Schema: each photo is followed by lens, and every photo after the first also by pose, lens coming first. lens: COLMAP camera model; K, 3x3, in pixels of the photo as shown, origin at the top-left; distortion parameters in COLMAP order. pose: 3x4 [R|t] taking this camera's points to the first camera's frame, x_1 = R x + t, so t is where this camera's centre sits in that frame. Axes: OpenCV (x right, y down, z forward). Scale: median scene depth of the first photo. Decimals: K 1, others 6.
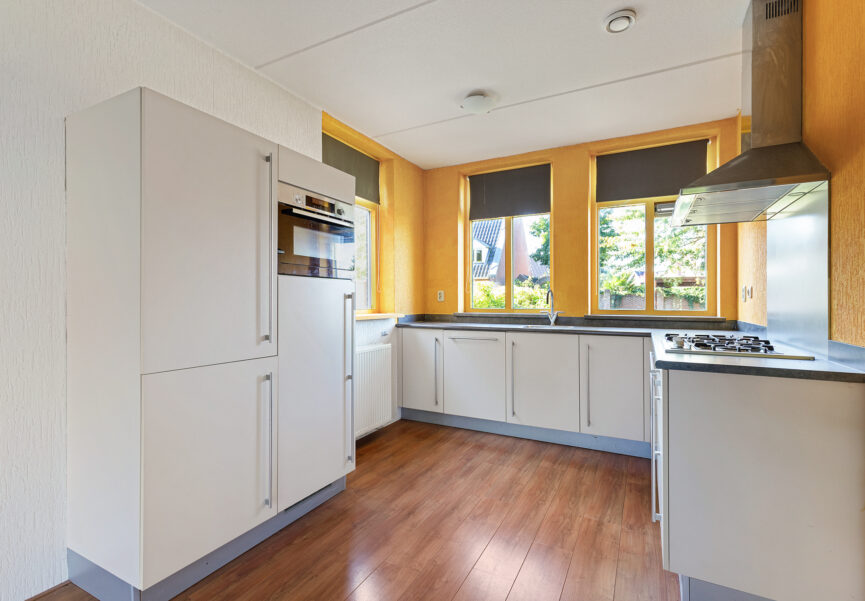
lens RADIAL K [[415.8, 0, 429.0], [0, 415.8, 293.1], [0, 0, 1]] dist [0.014040, -0.000899]
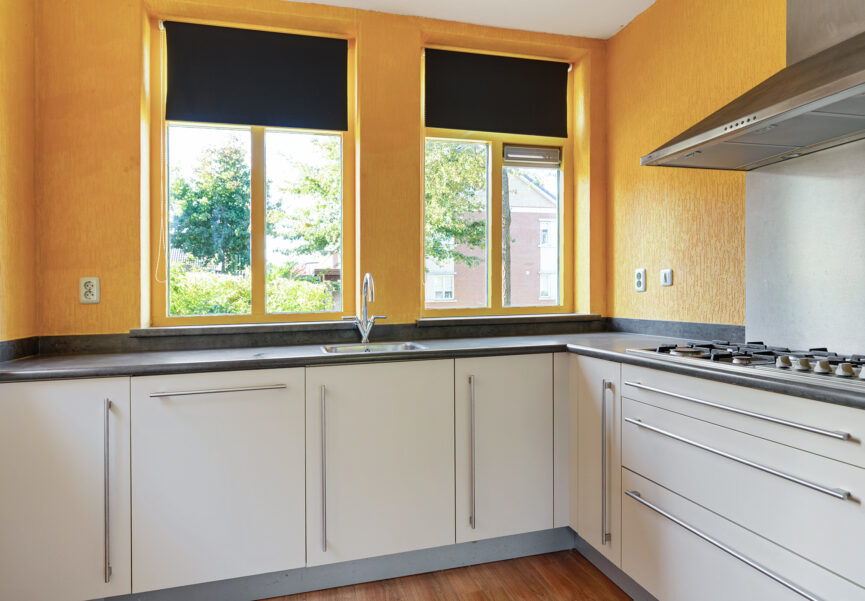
lens RADIAL K [[533.2, 0, 435.4], [0, 533.2, 281.2], [0, 0, 1]] dist [0.006013, 0.000274]
pose [[0.720273, 0.001288, 0.693690, -0.108092], [0.009088, 0.999895, -0.011293, 0.007963], [-0.693631, 0.014438, 0.720186, 0.448955]]
